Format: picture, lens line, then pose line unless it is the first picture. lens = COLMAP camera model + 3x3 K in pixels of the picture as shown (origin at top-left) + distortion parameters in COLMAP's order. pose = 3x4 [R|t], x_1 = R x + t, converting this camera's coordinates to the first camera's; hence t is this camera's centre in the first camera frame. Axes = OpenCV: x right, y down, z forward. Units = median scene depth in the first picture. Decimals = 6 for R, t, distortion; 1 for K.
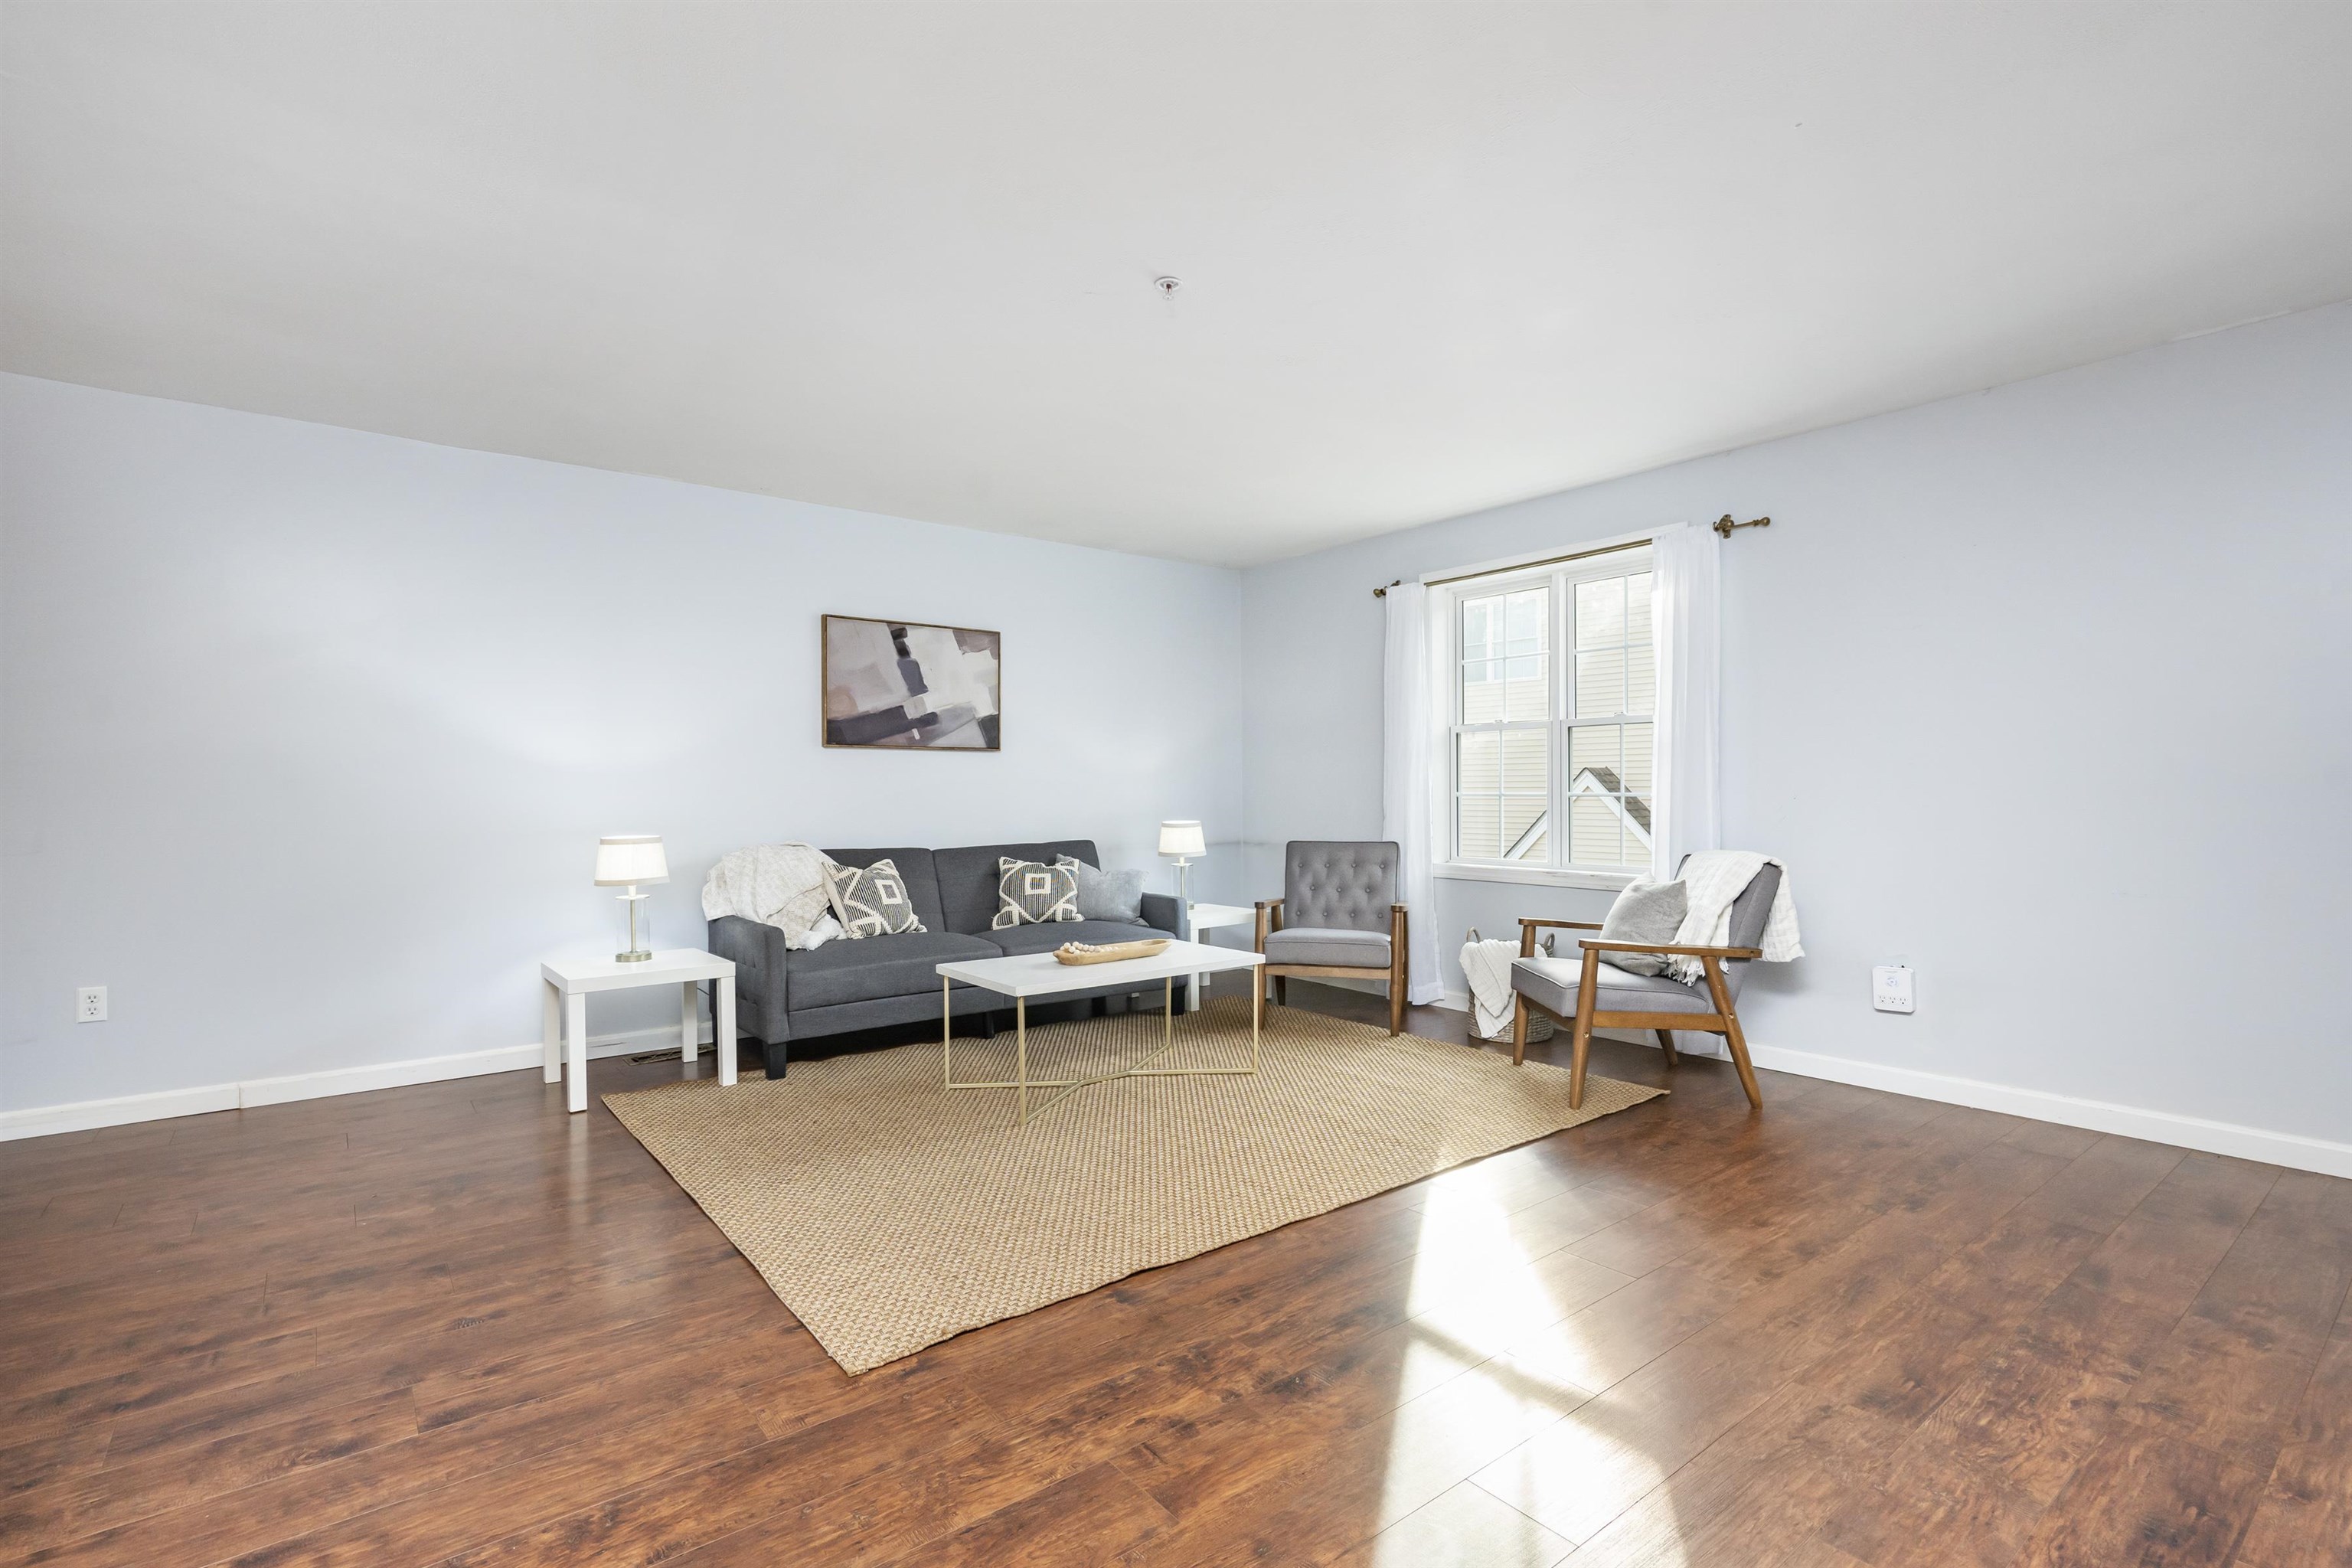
lens RADIAL K [[1096.1, 0, 1157.9], [0, 1096.1, 797.8], [0, 0, 1]] dist [-0.002910, 0.001646]
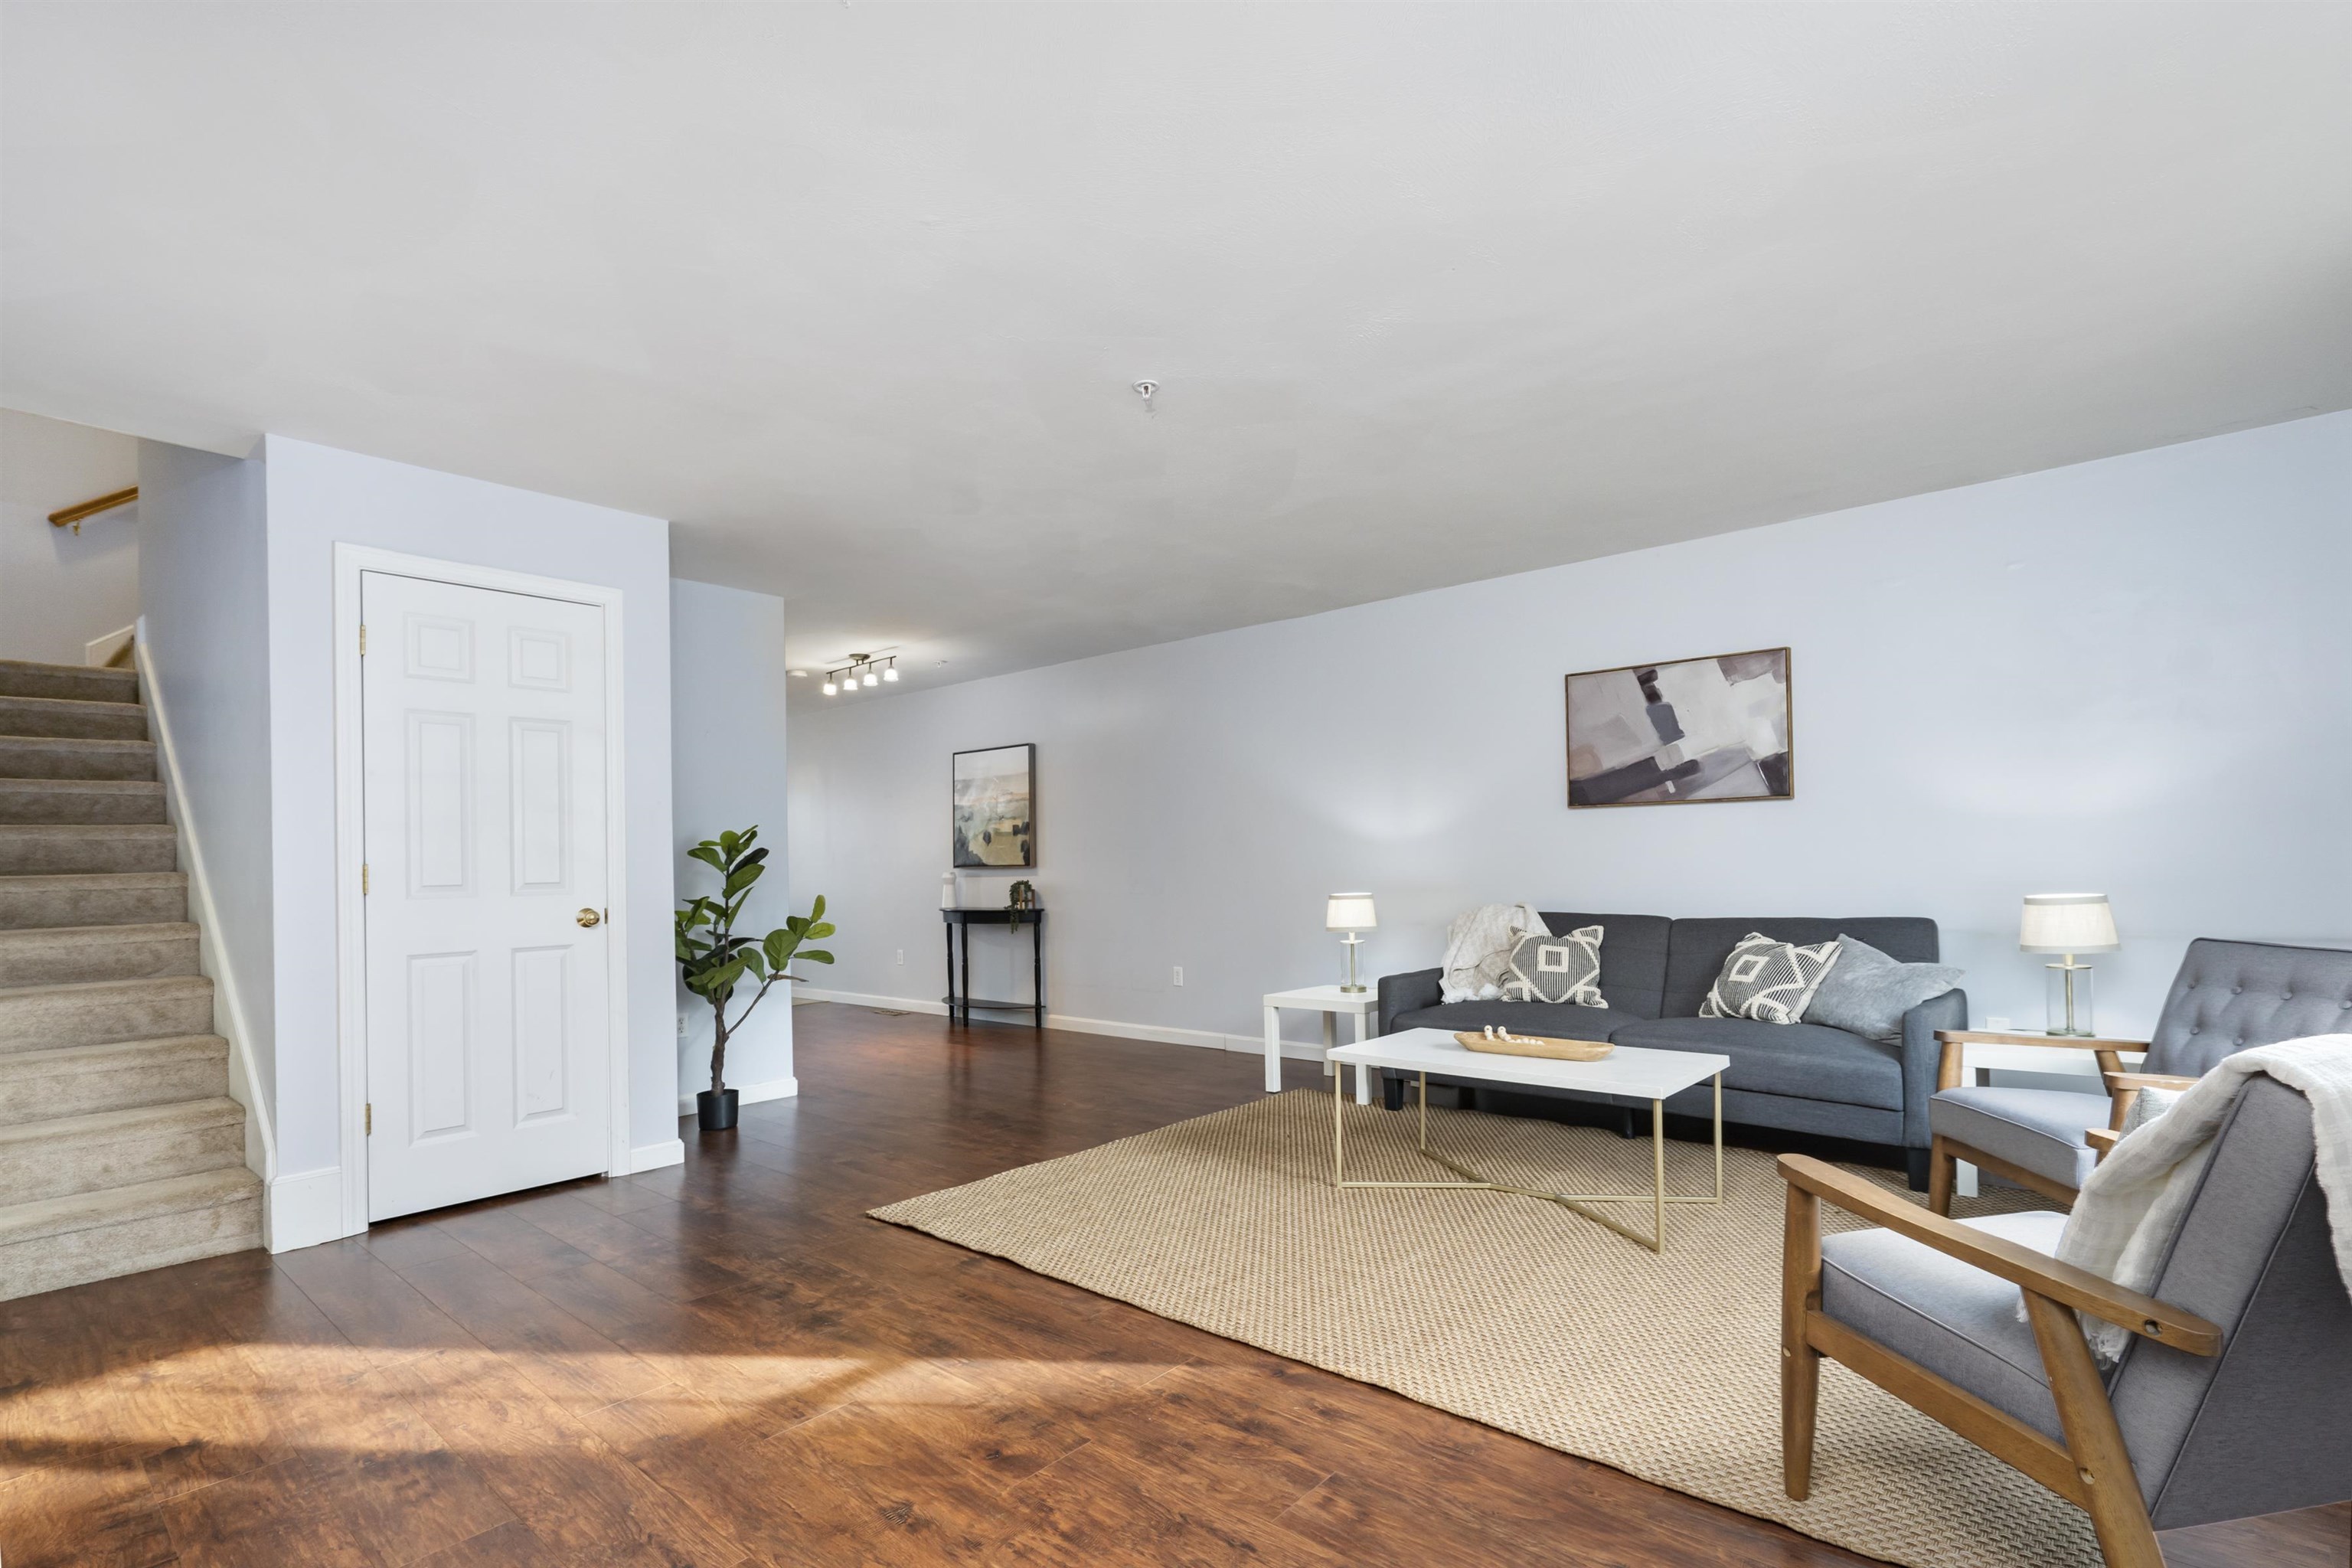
lens RADIAL K [[1096.1, 0, 1183.4], [0, 1096.1, 843.1], [0, 0, 1]] dist [-0.002910, 0.001646]
pose [[0.197155, -0.017593, -0.980215, 0.599874], [0.013110, 0.999797, -0.015307, -0.004826], [0.980285, -0.009832, 0.197345, 0.467022]]
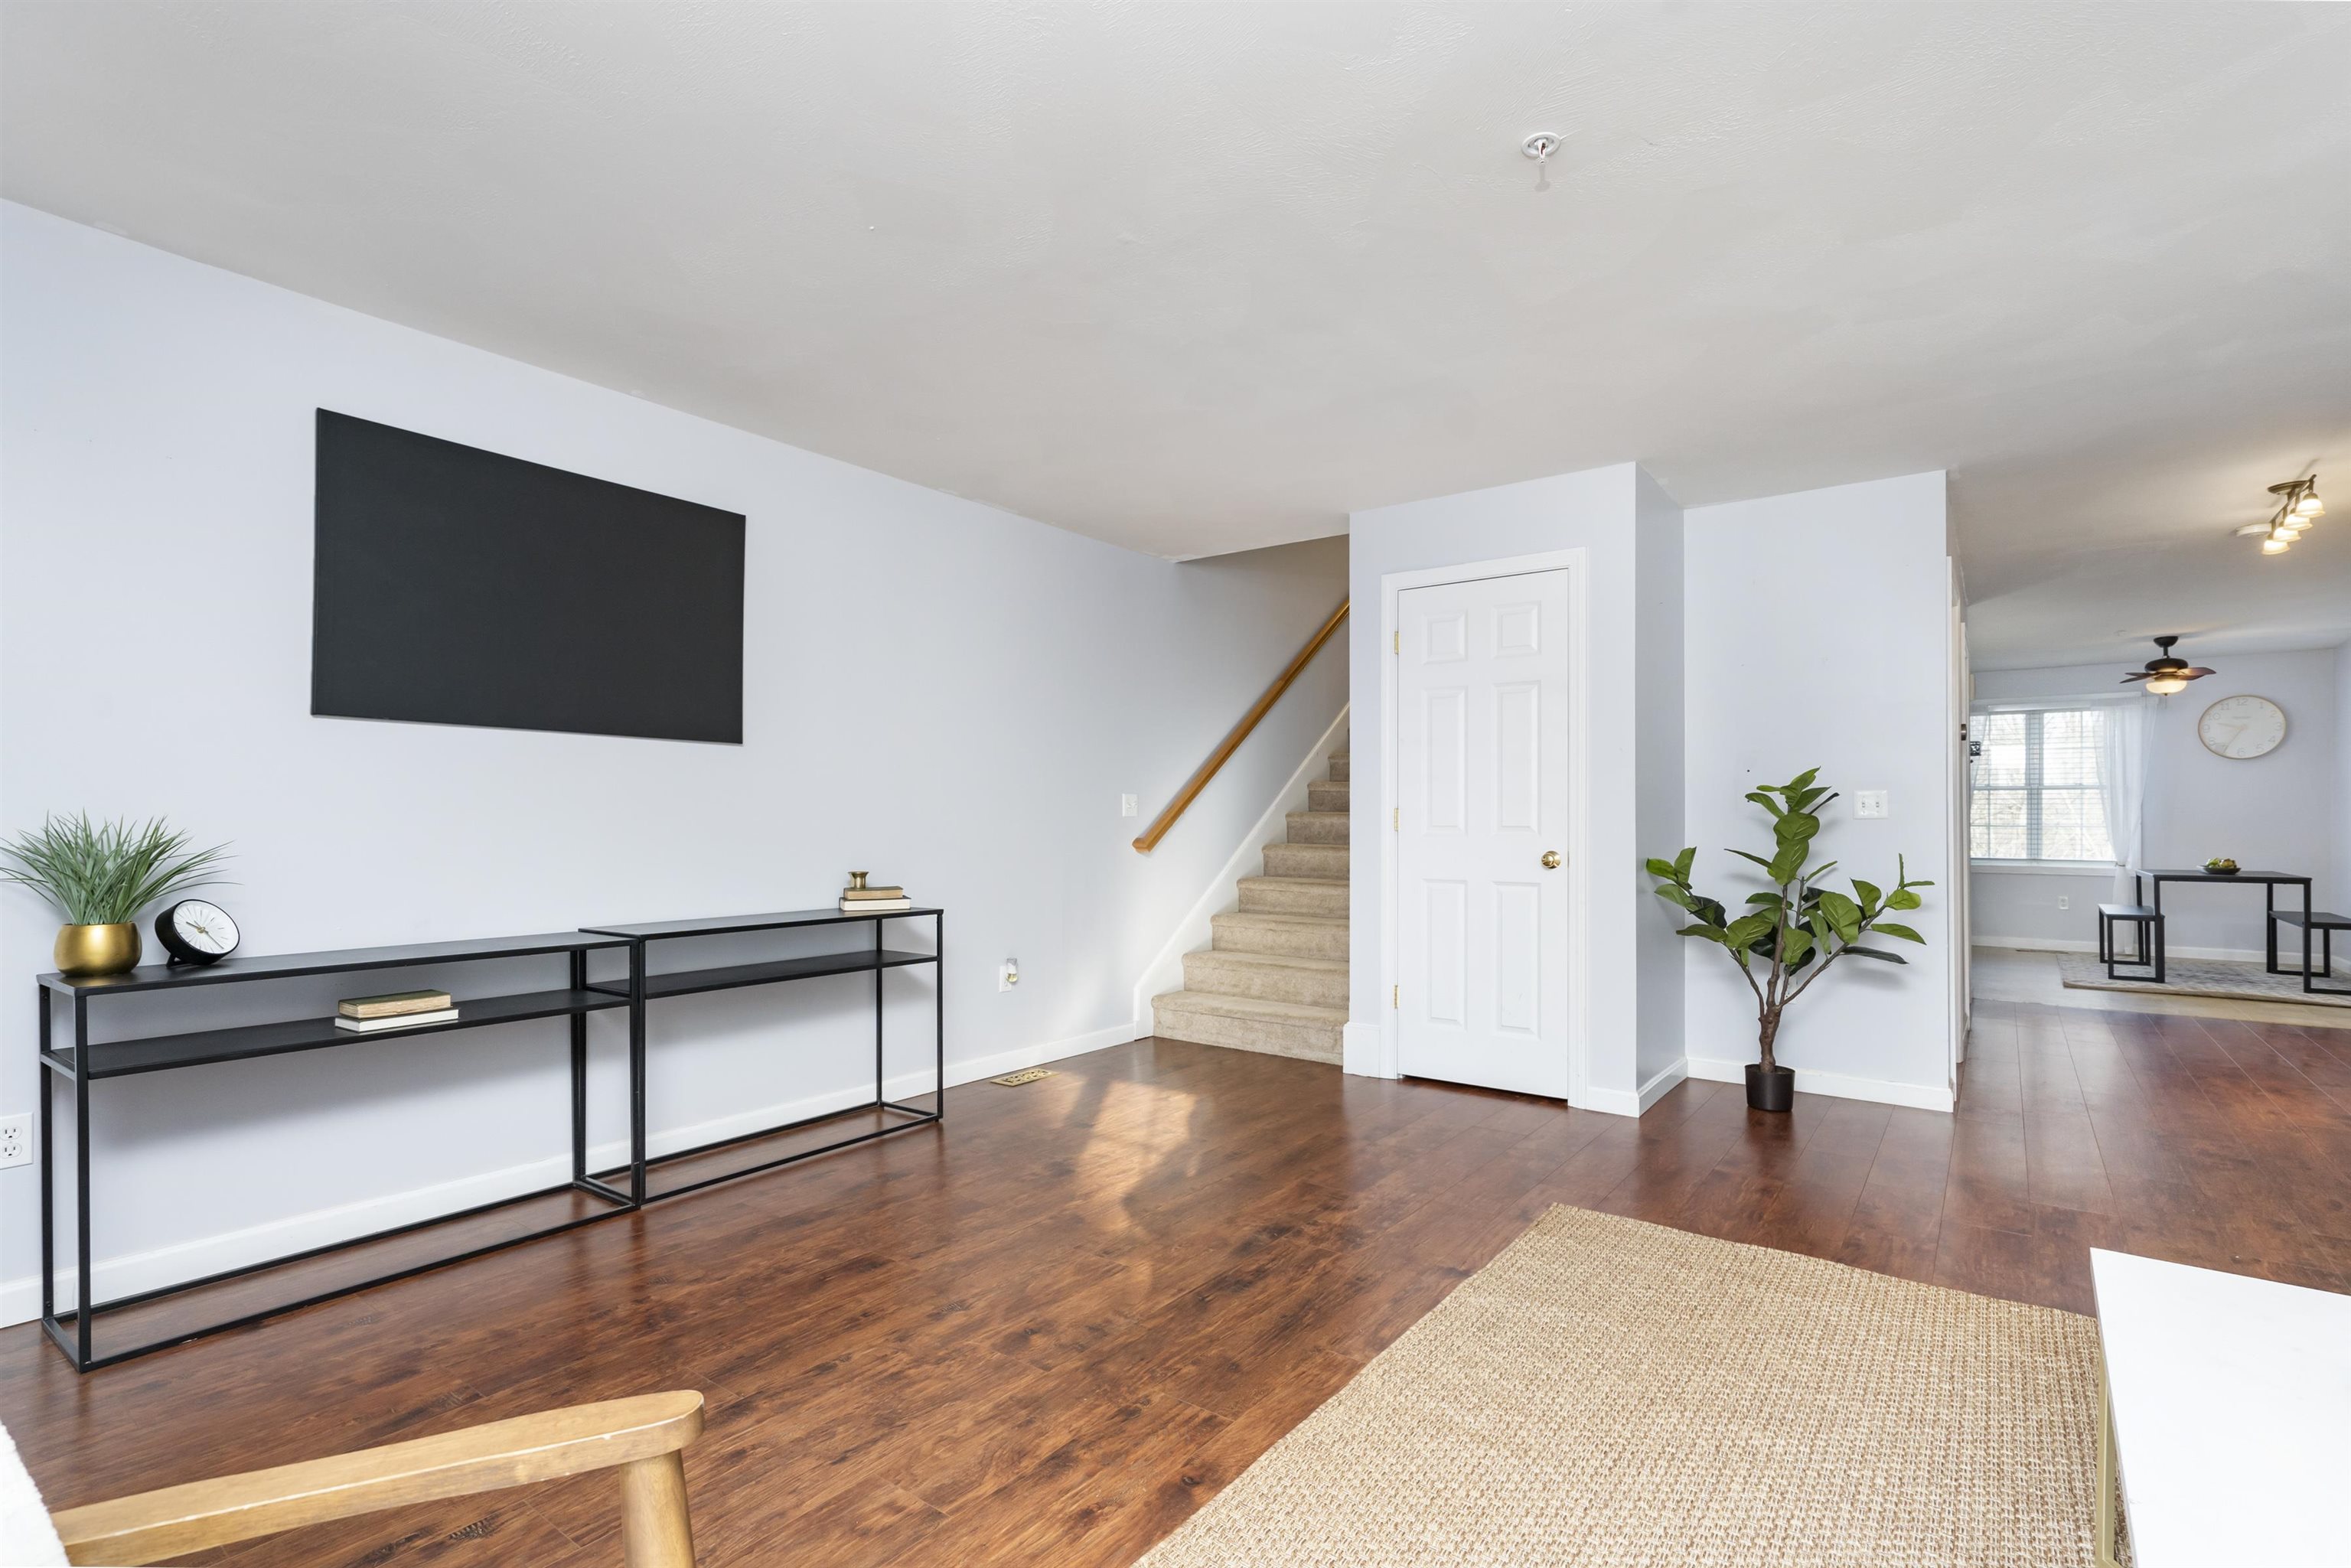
lens RADIAL K [[1095.6, 0, 1187.2], [0, 1095.6, 795.0], [0, 0, 1]] dist [-0.002910, 0.001646]
pose [[-0.960834, -0.003885, -0.277098, 0.254991], [-0.000913, 0.999941, -0.010855, -0.009579], [0.277123, -0.010177, -0.960780, 0.940786]]
